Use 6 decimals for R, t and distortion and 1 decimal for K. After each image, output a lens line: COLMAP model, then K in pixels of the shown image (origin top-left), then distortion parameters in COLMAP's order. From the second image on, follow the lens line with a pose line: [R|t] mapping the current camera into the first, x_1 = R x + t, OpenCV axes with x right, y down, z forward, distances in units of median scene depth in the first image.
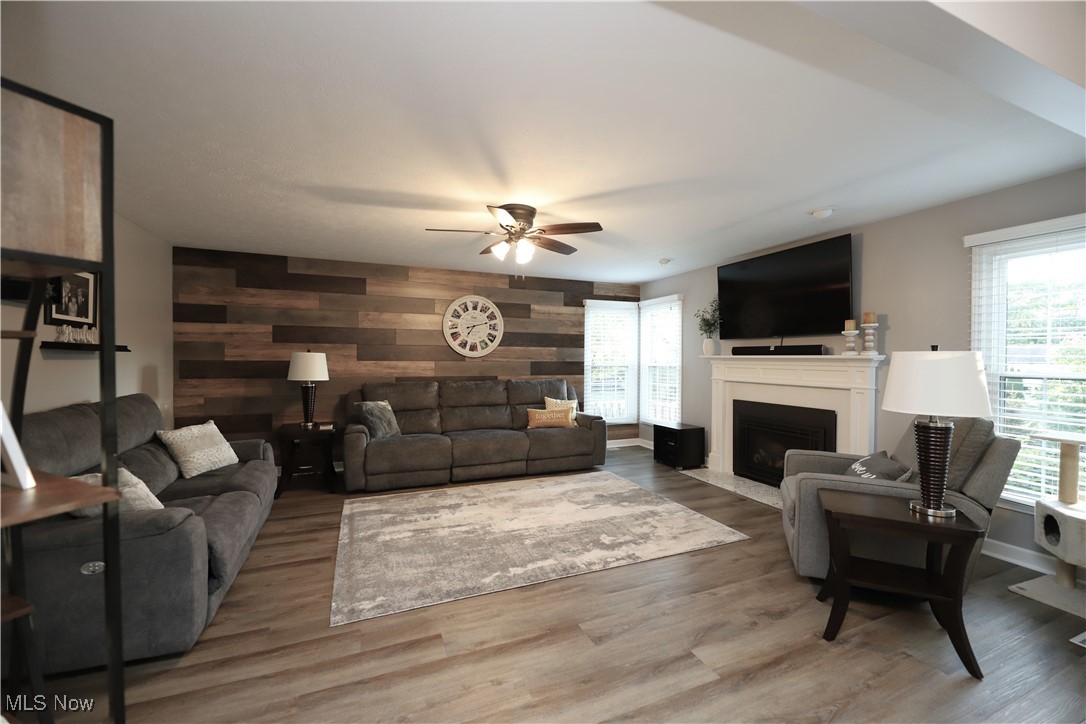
lens RADIAL K [[432.5, 0, 538.3], [0, 432.5, 361.9], [0, 0, 1]] dist [-0.000604, -0.002501]
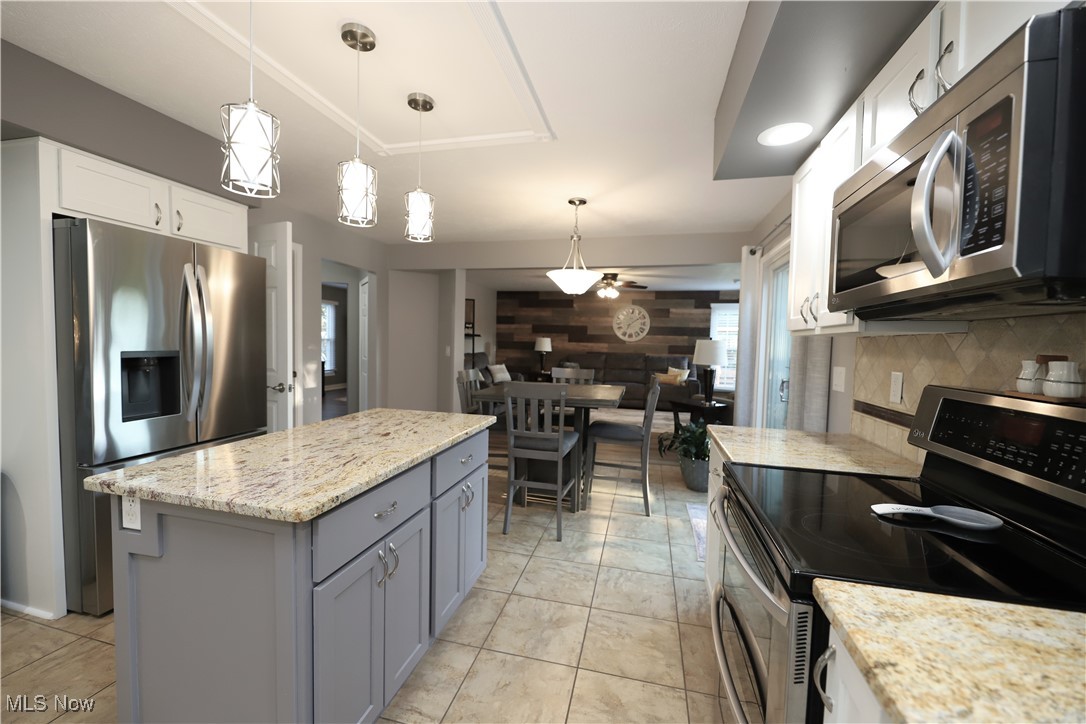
lens RADIAL K [[432.5, 0, 538.3], [0, 432.5, 361.9], [0, 0, 1]] dist [-0.000604, -0.002501]
pose [[0.795739, 0.043953, -0.604042, 0.669082], [-0.026623, 0.998938, 0.037615, 0.016295], [0.605054, -0.013850, 0.796064, -0.643872]]
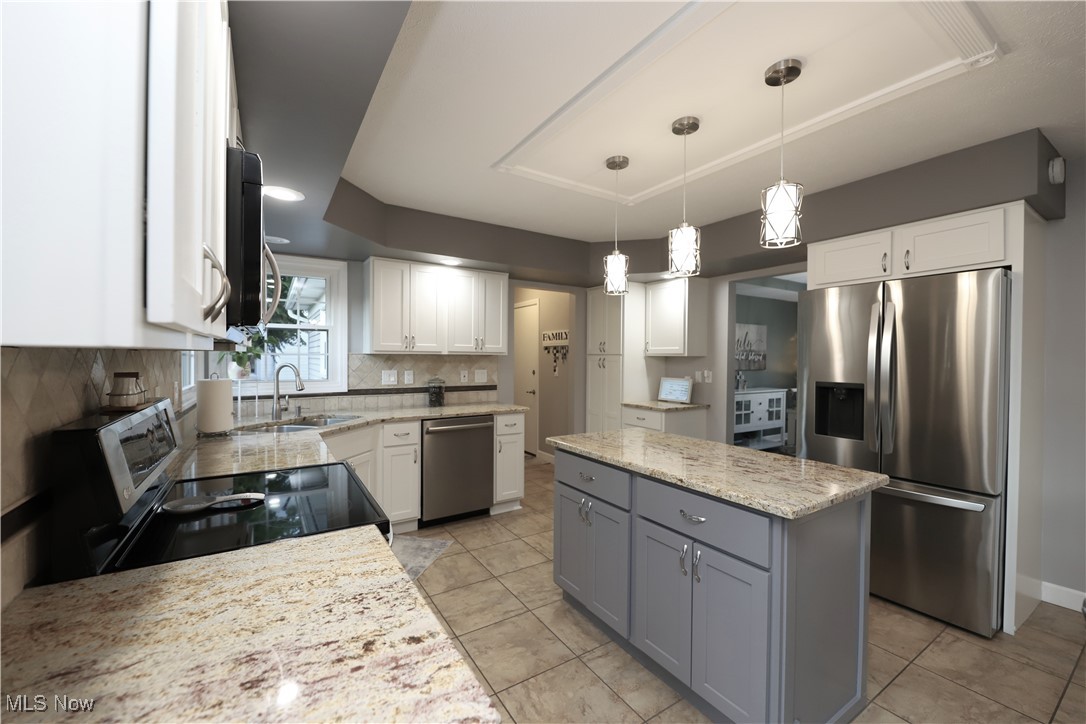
lens RADIAL K [[432.5, 0, 538.3], [0, 432.5, 361.9], [0, 0, 1]] dist [-0.000604, -0.002501]
pose [[-0.987114, -0.009068, -0.159764, 0.550116], [-0.012328, 0.999735, 0.019426, 0.001062], [0.159546, 0.021146, -0.986964, -0.077231]]
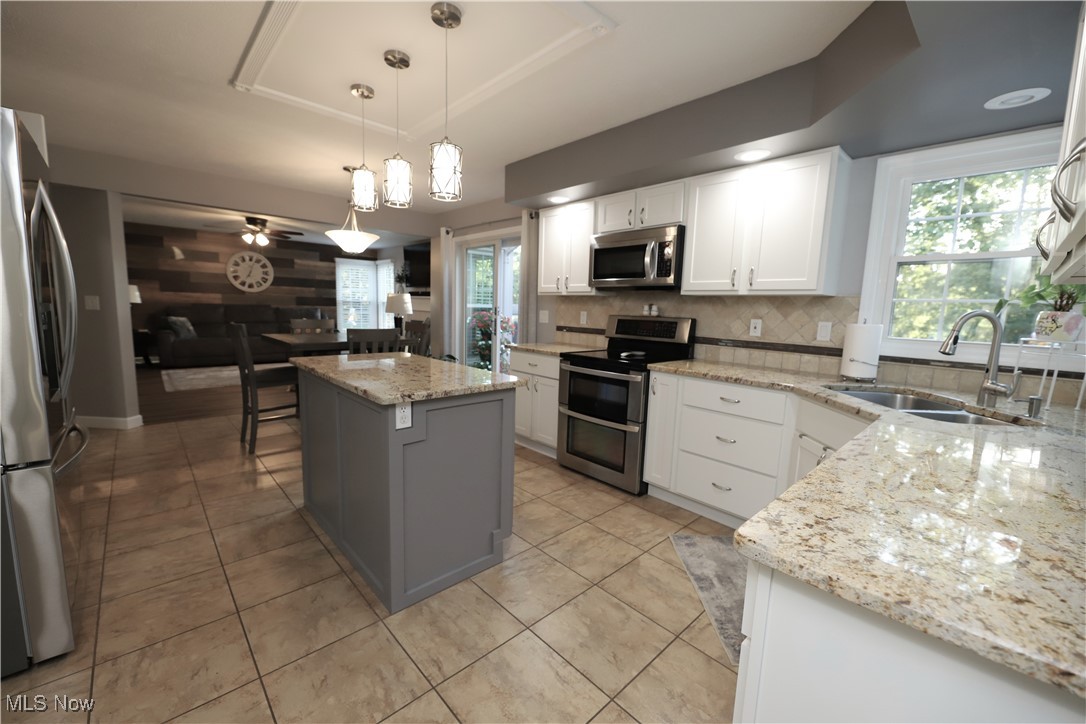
lens RADIAL K [[432.5, 0, 538.3], [0, 432.5, 361.9], [0, 0, 1]] dist [-0.000604, -0.002501]
pose [[0.941233, -0.017029, 0.337328, 0.332847], [-0.025273, 0.992378, 0.120614, 0.027786], [-0.336811, -0.122051, 0.933628, -0.943231]]
